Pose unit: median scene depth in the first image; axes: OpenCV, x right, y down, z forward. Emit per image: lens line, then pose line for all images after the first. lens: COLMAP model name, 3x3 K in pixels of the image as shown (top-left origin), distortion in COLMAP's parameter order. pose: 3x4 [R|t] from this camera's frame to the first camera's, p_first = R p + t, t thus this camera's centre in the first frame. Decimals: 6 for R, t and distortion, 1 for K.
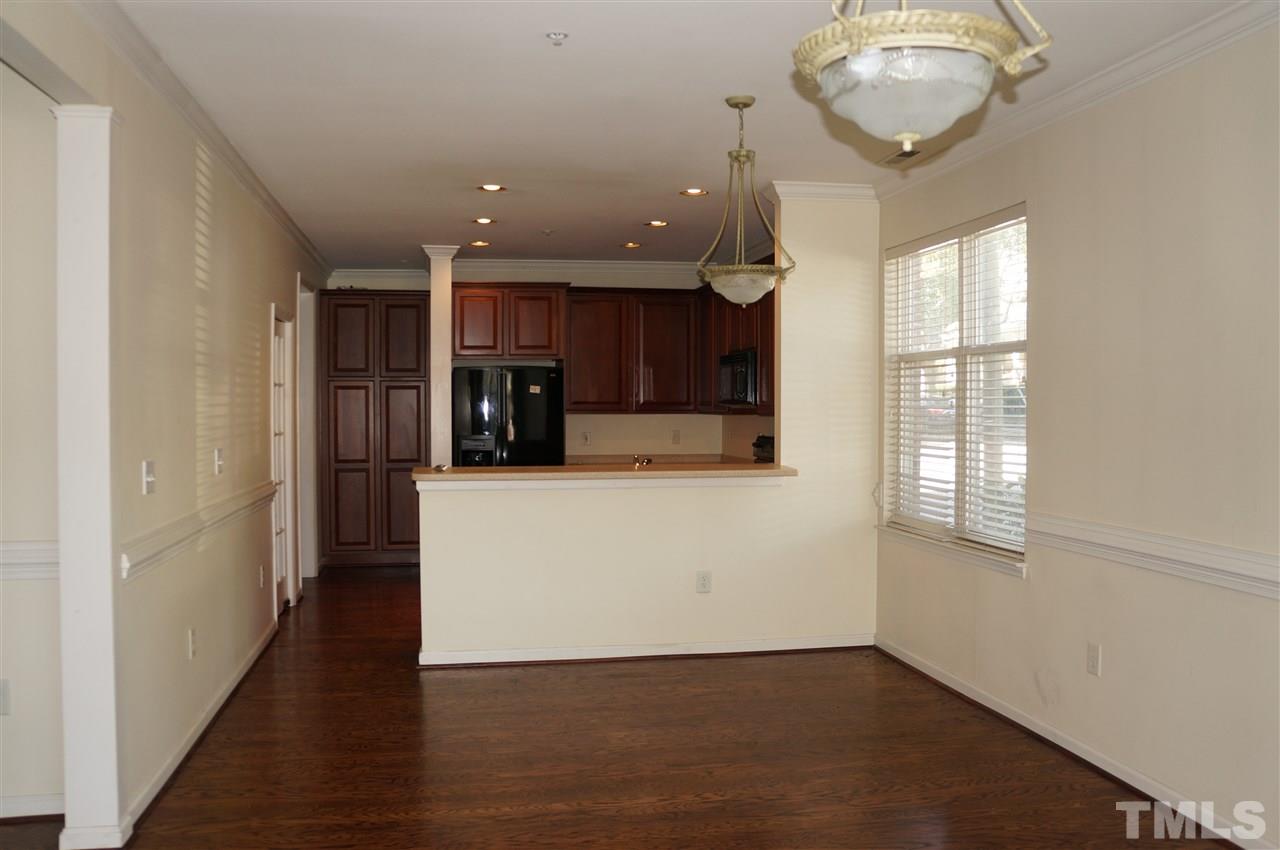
lens RADIAL K [[1124.9, 0, 640.6], [0, 1124.9, 445.9], [0, 0, 1]] dist [0.002822, 0.004691]
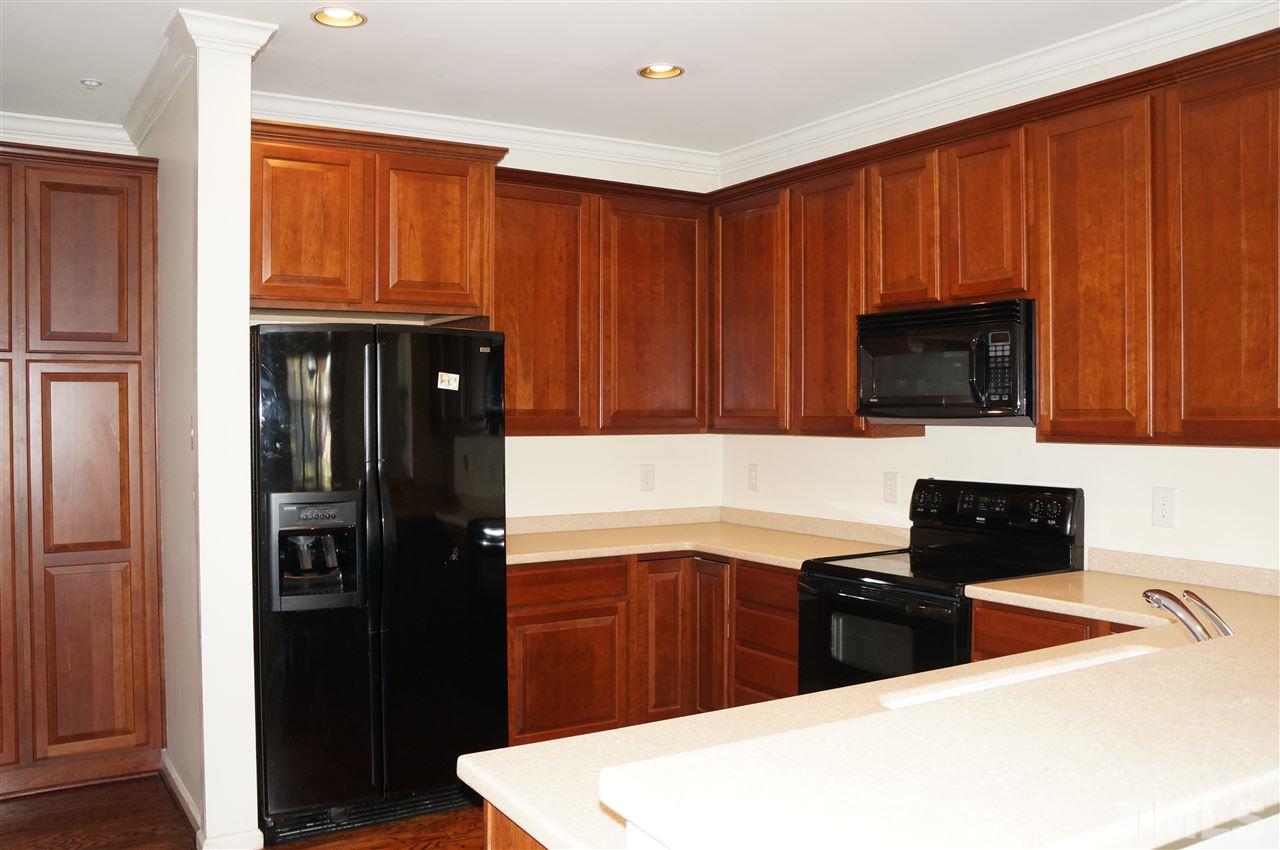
lens RADIAL K [[1124.9, 0, 640.6], [0, 1124.9, 445.9], [0, 0, 1]] dist [0.002822, 0.004691]
pose [[0.930011, -0.010687, 0.367376, -0.172853], [0.014870, 0.999853, -0.008558, -0.018803], [-0.367230, 0.013422, 0.930033, 0.524505]]
